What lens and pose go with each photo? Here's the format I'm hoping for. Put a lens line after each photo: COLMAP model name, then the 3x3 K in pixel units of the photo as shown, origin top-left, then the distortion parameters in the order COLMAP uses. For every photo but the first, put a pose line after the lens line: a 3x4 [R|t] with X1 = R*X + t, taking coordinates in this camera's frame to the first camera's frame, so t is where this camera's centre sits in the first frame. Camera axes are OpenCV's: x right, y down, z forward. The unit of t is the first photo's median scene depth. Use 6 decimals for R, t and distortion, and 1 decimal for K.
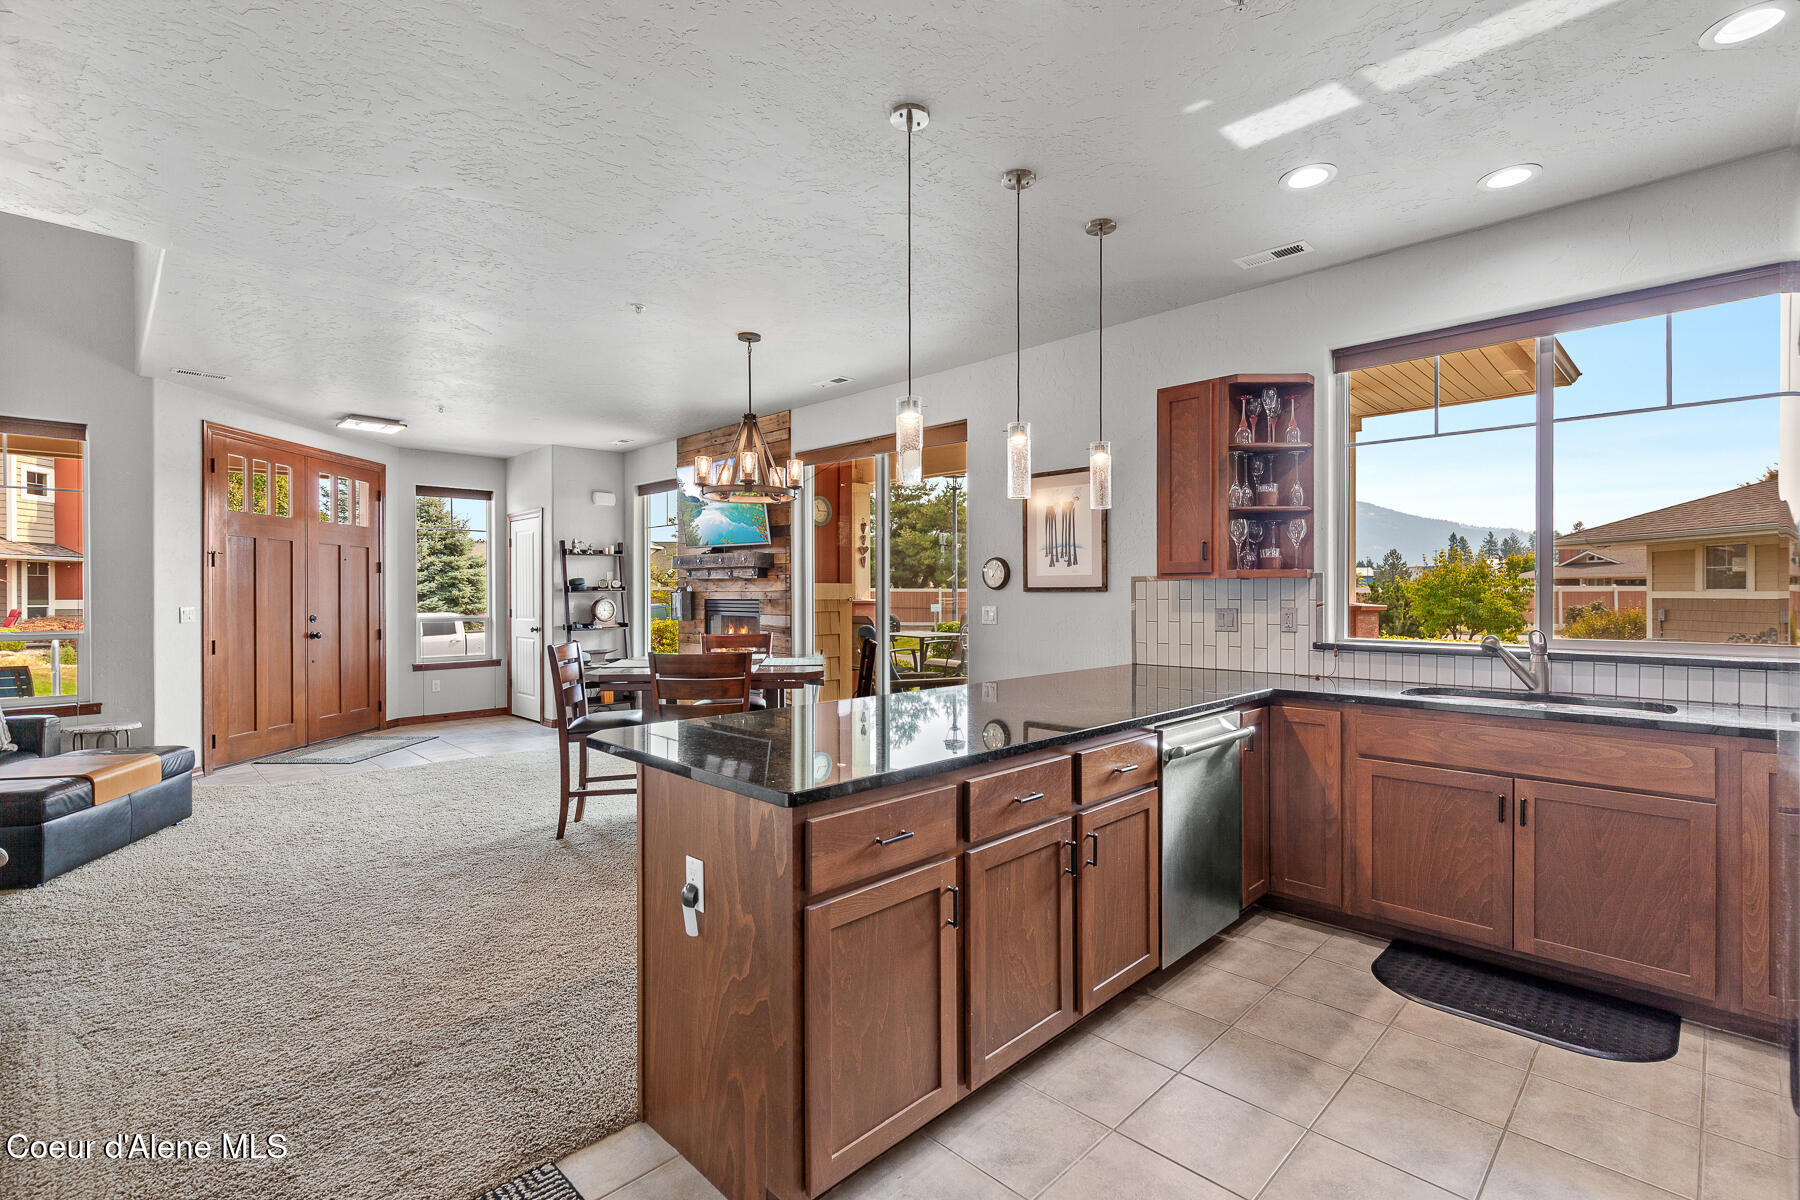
lens RADIAL K [[811.0, 0, 904.1], [0, 811.0, 594.8], [0, 0, 1]] dist [0.007018, -0.002748]
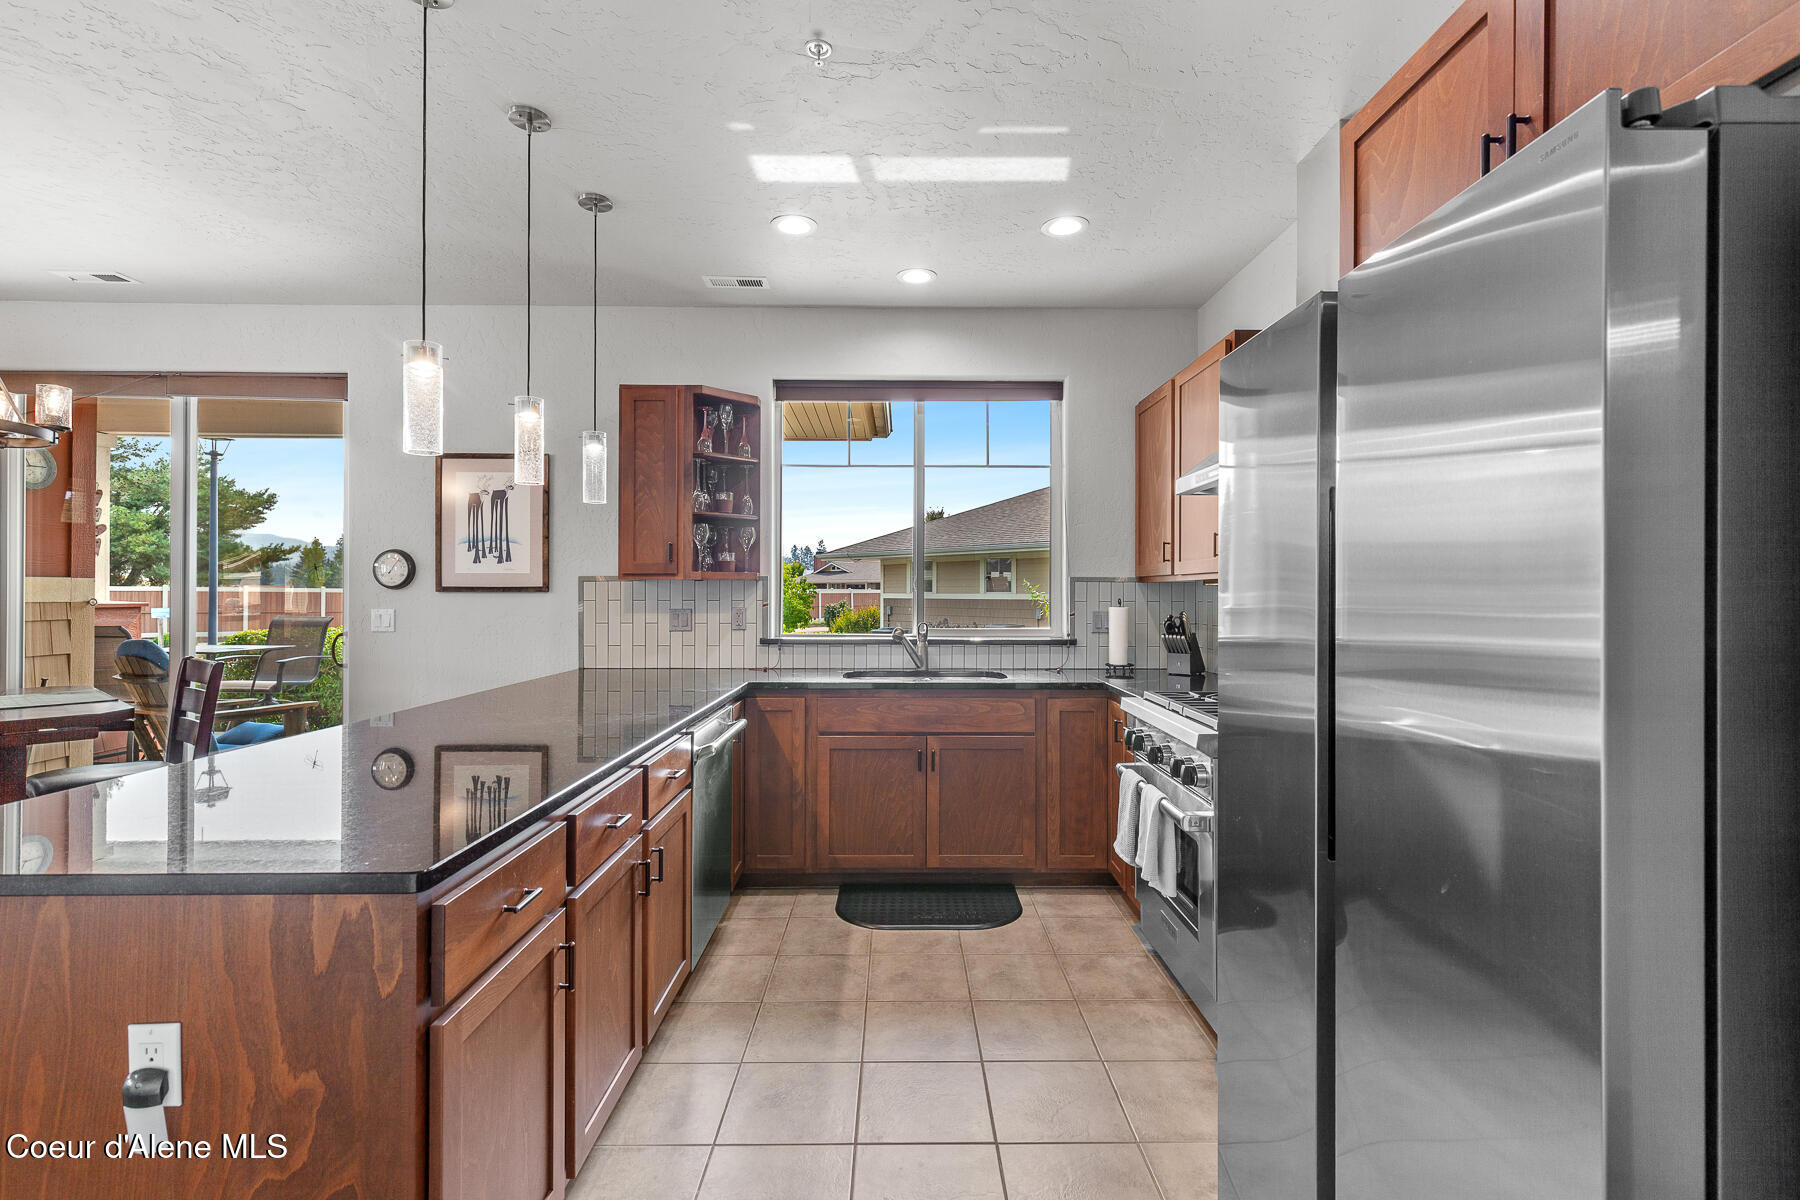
lens RADIAL K [[811.0, 0, 906.5], [0, 811.0, 588.6], [0, 0, 1]] dist [0.007018, -0.002748]
pose [[0.699117, 0.007247, 0.714971, -0.129443], [-0.001088, 0.999958, -0.009071, 0.000090], [-0.715007, 0.005564, 0.699095, 0.068634]]
